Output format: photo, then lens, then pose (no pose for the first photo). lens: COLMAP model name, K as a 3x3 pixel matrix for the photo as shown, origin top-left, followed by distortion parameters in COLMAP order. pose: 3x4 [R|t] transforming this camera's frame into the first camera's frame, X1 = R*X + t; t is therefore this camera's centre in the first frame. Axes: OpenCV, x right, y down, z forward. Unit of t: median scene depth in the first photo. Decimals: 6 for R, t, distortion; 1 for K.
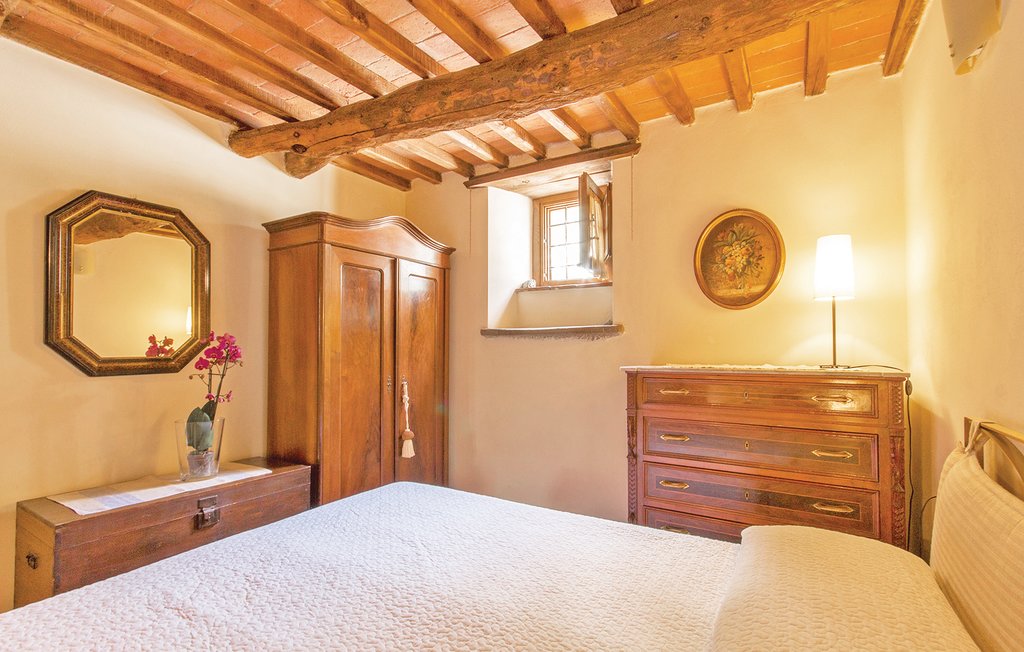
lens RADIAL K [[473.6, 0, 513.9], [0, 473.6, 337.9], [0, 0, 1]] dist [0.001506, 0.000275]
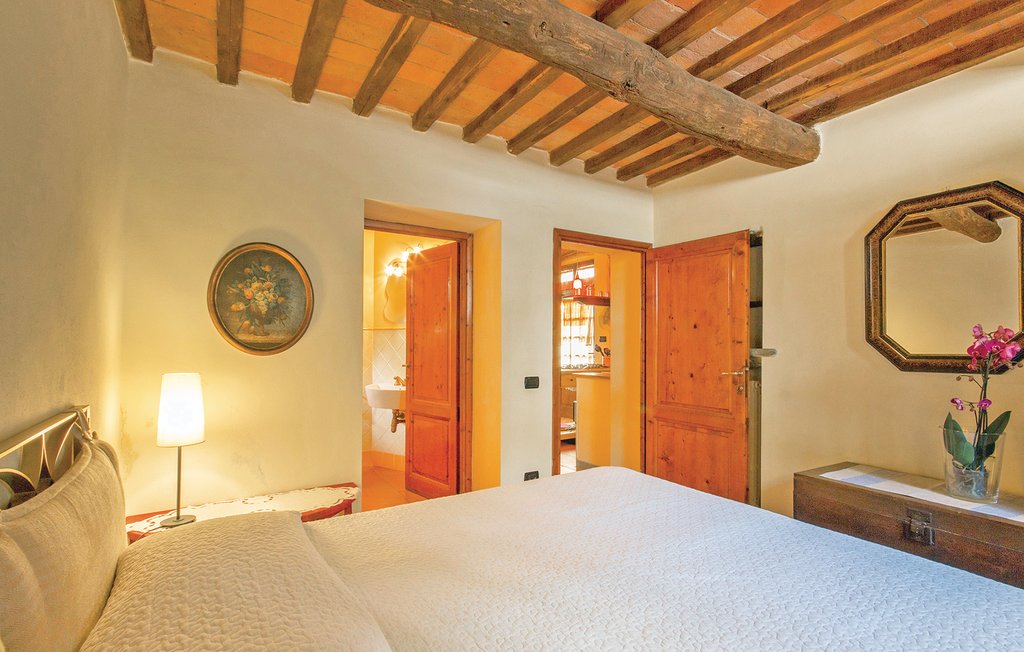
lens RADIAL K [[473.6, 0, 513.9], [0, 473.6, 337.9], [0, 0, 1]] dist [0.001506, 0.000275]
pose [[-0.459037, -0.015507, -0.888282, 0.492187], [0.009600, 0.999703, -0.022413, 0.021260], [0.888365, -0.018816, -0.458752, 0.700777]]
